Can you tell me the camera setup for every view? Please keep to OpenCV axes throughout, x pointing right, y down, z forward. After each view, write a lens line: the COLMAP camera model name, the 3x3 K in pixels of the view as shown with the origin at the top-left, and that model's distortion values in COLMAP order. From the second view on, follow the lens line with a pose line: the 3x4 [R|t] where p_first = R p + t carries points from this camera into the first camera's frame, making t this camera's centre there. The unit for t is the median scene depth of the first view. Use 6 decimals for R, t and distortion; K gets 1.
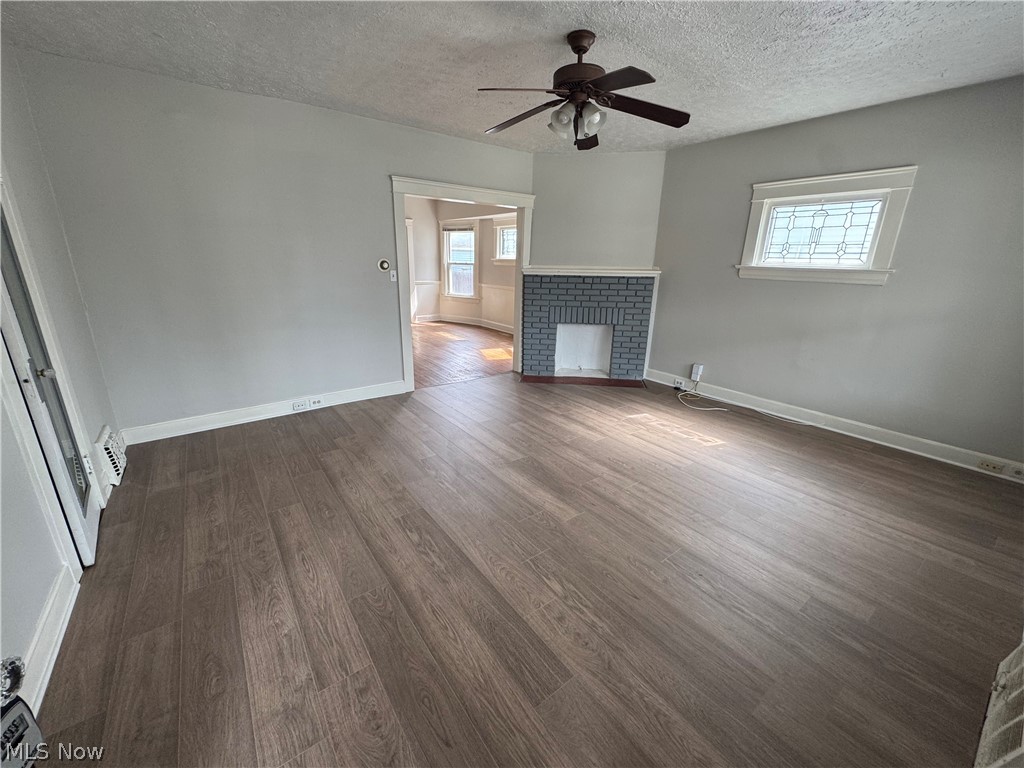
lens RADIAL K [[409.4, 0, 512.6], [0, 409.4, 382.8], [0, 0, 1]] dist [-0.002466, -0.000032]
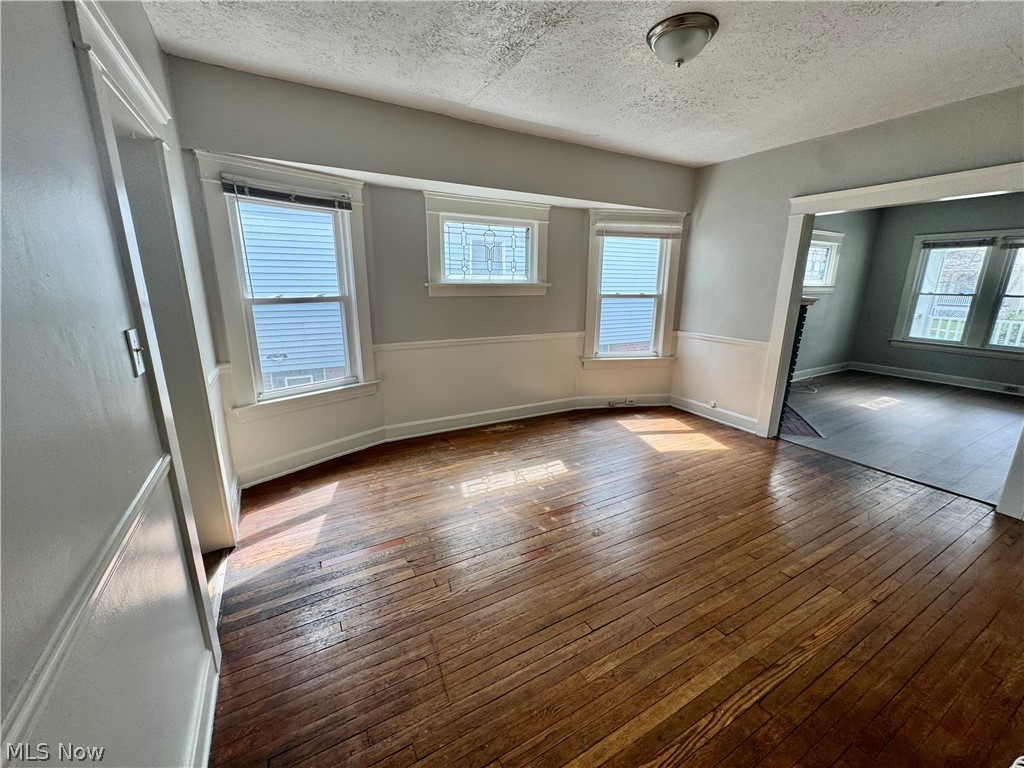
lens RADIAL K [[409.4, 0, 512.6], [0, 409.4, 382.8], [0, 0, 1]] dist [-0.002466, -0.000032]
pose [[0.129054, -0.258659, 0.957309, -1.527510], [0.285252, 0.934262, 0.213977, -0.849124], [-0.949724, 0.245460, 0.194353, 2.671127]]
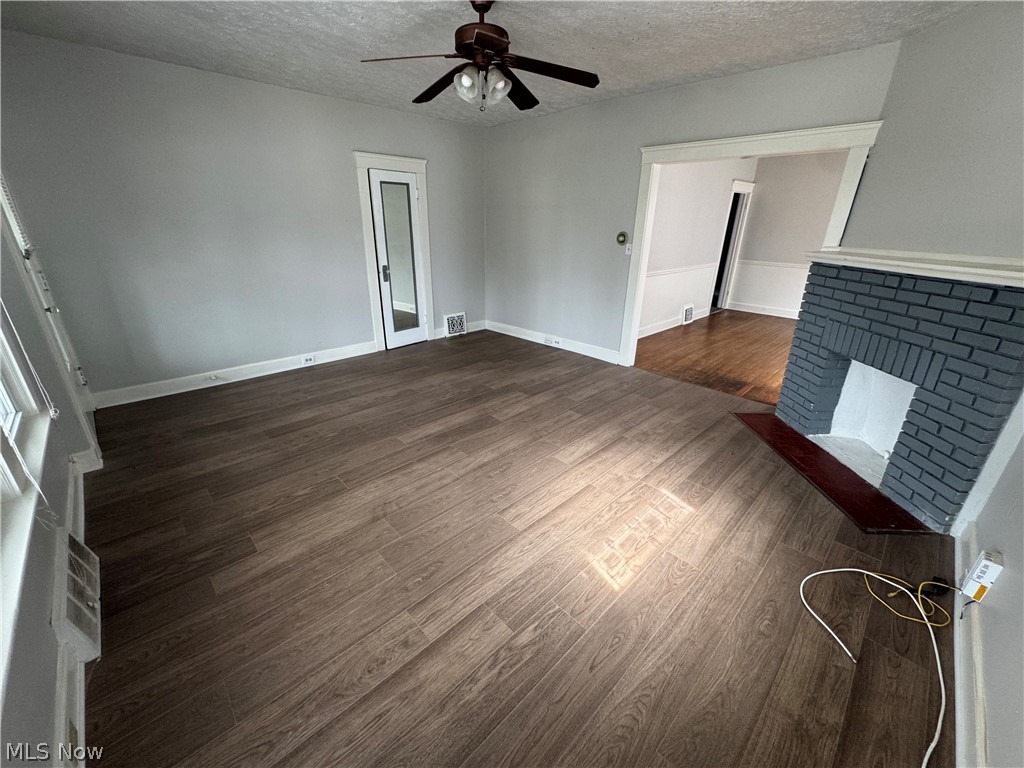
lens RADIAL K [[409.4, 0, 512.6], [0, 409.4, 382.8], [0, 0, 1]] dist [-0.002466, -0.000032]
pose [[0.136083, 0.346697, -0.928053, 1.153291], [-0.302786, 0.906498, 0.294247, -0.268270], [0.943293, 0.240960, 0.228334, 0.890828]]
